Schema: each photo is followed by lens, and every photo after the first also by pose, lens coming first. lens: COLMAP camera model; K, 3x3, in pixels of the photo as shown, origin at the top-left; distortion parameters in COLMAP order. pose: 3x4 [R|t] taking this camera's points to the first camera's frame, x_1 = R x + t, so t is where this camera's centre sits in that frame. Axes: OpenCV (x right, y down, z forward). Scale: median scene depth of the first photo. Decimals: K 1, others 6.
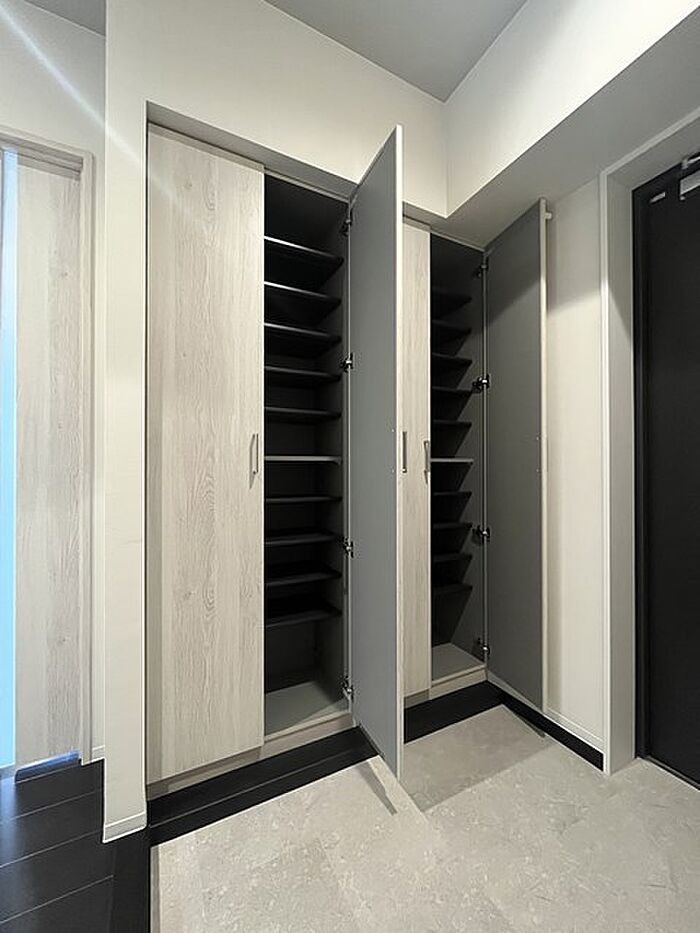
lens RADIAL K [[379.3, 0, 350.3], [0, 379.3, 464.3], [0, 0, 1]] dist [-0.002719, 0.000104]
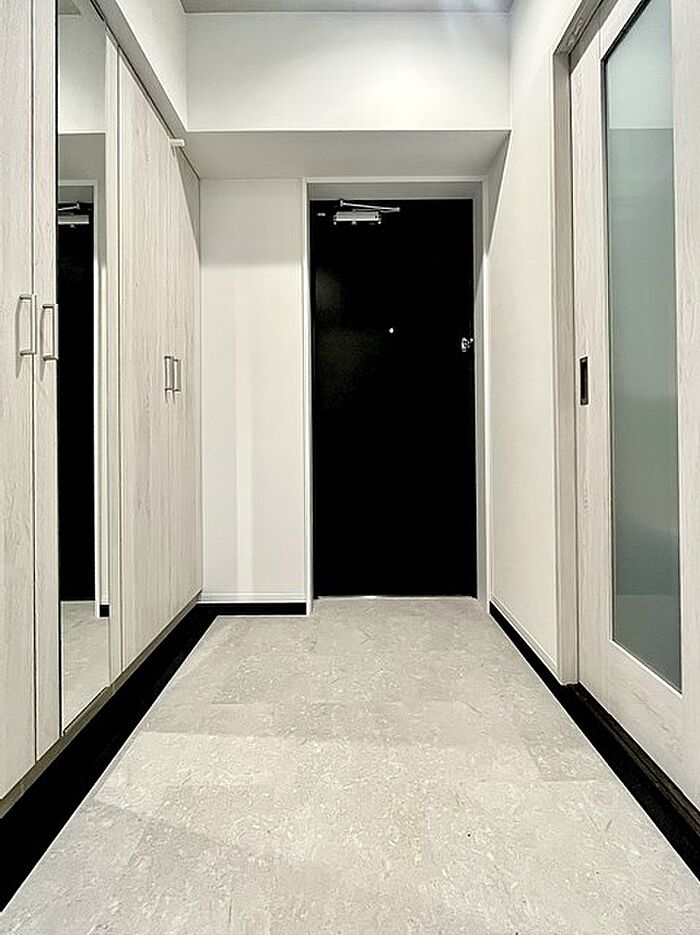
lens RADIAL K [[421.9, 0, 349.9], [0, 421.9, 432.7], [0, 0, 1]] dist [0.003849, 0.000560]
pose [[0.458418, -0.000786, 0.888736, -0.643948], [0.007712, 0.999965, -0.003094, 0.164806], [-0.888703, 0.008272, 0.458409, 0.159855]]
